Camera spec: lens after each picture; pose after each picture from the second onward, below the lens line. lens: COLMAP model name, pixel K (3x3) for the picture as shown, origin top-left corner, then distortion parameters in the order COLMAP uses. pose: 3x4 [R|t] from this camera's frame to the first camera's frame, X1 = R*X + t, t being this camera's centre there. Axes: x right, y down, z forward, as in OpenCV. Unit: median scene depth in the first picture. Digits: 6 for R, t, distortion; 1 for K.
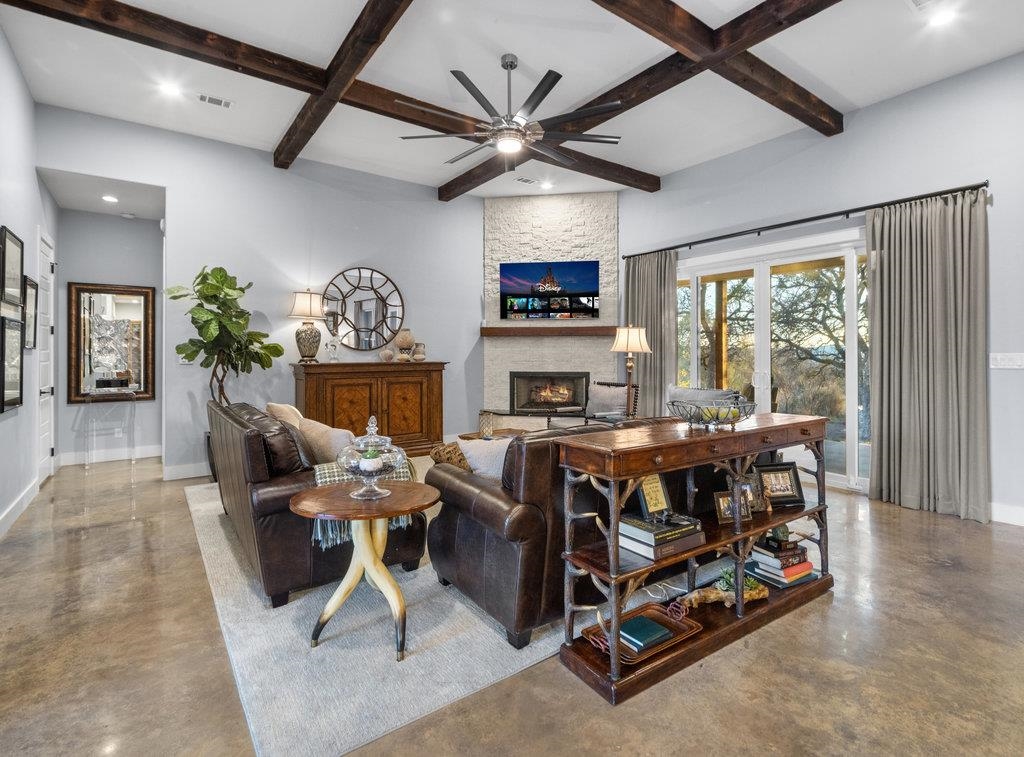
lens RADIAL K [[501.1, 0, 514.3], [0, 501.1, 351.5], [0, 0, 1]] dist [0.011082, -0.000149]
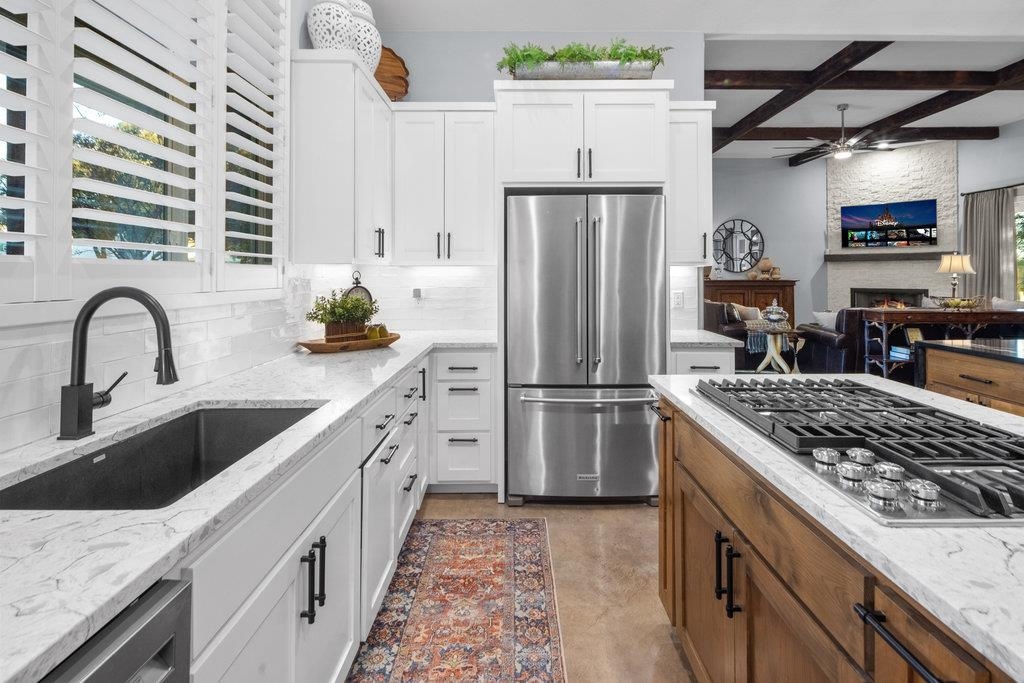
lens RADIAL K [[491.3, 0, 523.4], [0, 491.3, 270.5], [0, 0, 1]] dist [0.004819, -0.000567]
pose [[0.815721, -0.005591, -0.578418, 0.039765], [0.003729, 0.999983, -0.004407, -0.002462], [0.578433, 0.001438, 0.815728, -0.575450]]
